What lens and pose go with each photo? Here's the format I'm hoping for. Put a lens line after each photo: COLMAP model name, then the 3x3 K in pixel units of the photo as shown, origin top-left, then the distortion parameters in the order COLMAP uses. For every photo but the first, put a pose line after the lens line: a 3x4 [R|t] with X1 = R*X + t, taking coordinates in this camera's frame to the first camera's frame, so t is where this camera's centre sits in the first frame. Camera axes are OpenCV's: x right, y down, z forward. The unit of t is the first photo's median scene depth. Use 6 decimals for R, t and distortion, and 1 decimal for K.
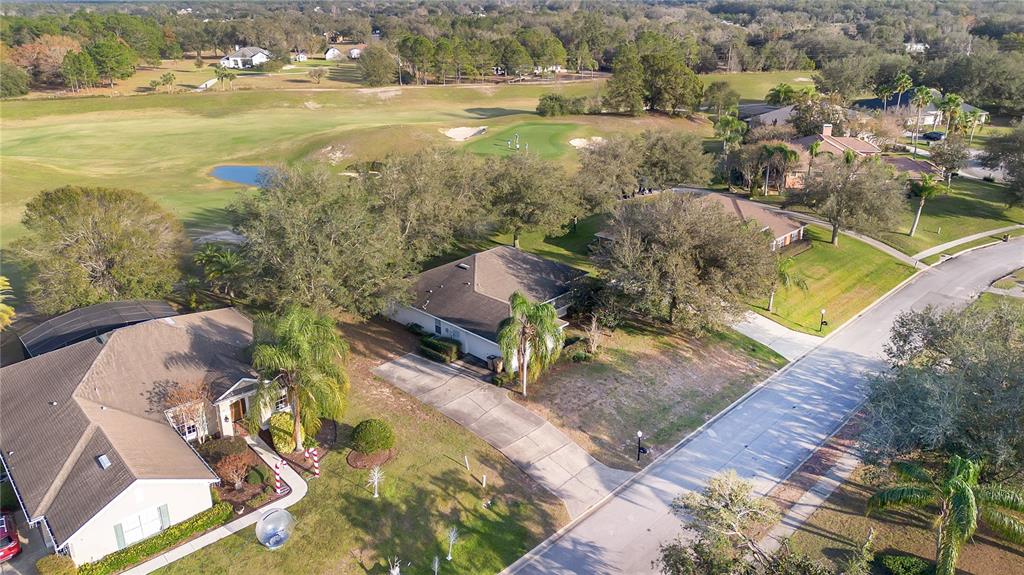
lens RADIAL K [[714.4, 0, 512.0], [0, 714.4, 287.5], [0, 0, 1]] dist [0.011317, -0.005259]
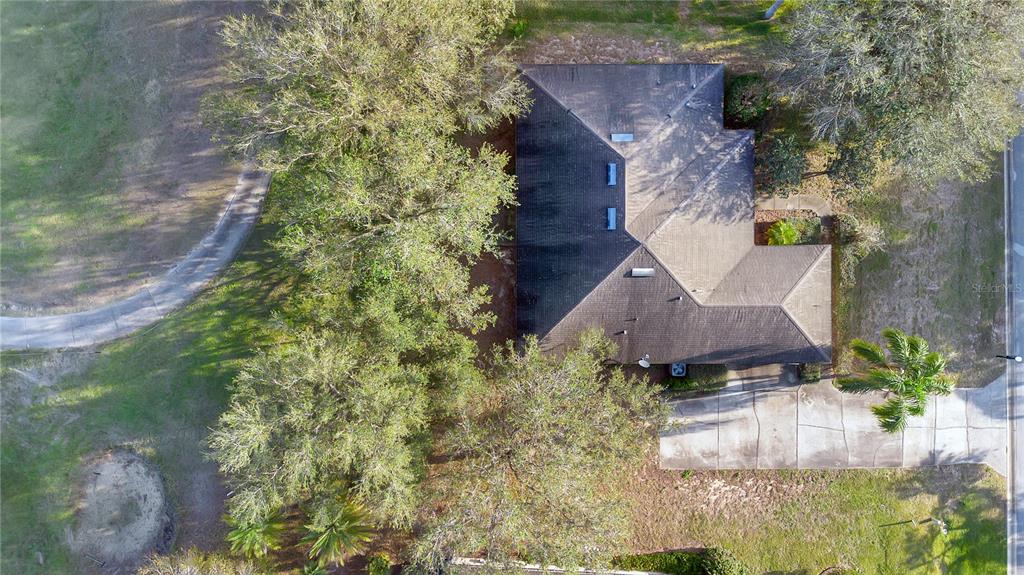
lens RADIAL K [[714.4, 0, 512.0], [0, 714.4, 287.5], [0, 0, 1]] dist [0.011317, -0.005259]
pose [[0.705996, -0.708140, -0.010397, -0.199591], [0.260410, 0.245914, 0.933656, -0.828349], [-0.658602, -0.661864, 0.358021, 1.154597]]
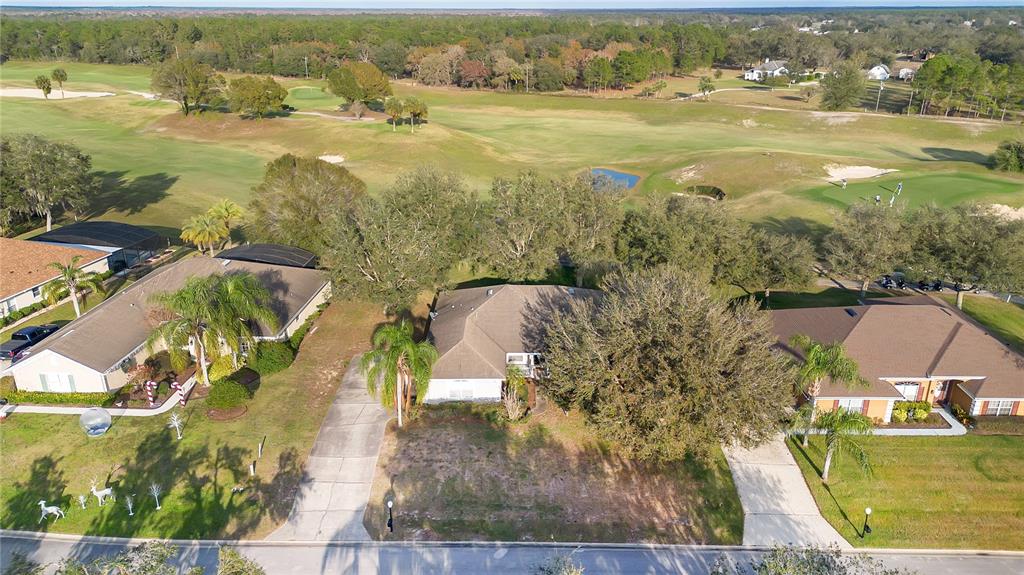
lens RADIAL K [[714.4, 0, 512.0], [0, 714.4, 287.5], [0, 0, 1]] dist [0.011317, -0.005259]
pose [[0.704100, 0.259649, -0.660927, 0.814210], [-0.268540, 0.958992, 0.090664, -0.182644], [0.657365, 0.113649, 0.744953, 0.391879]]
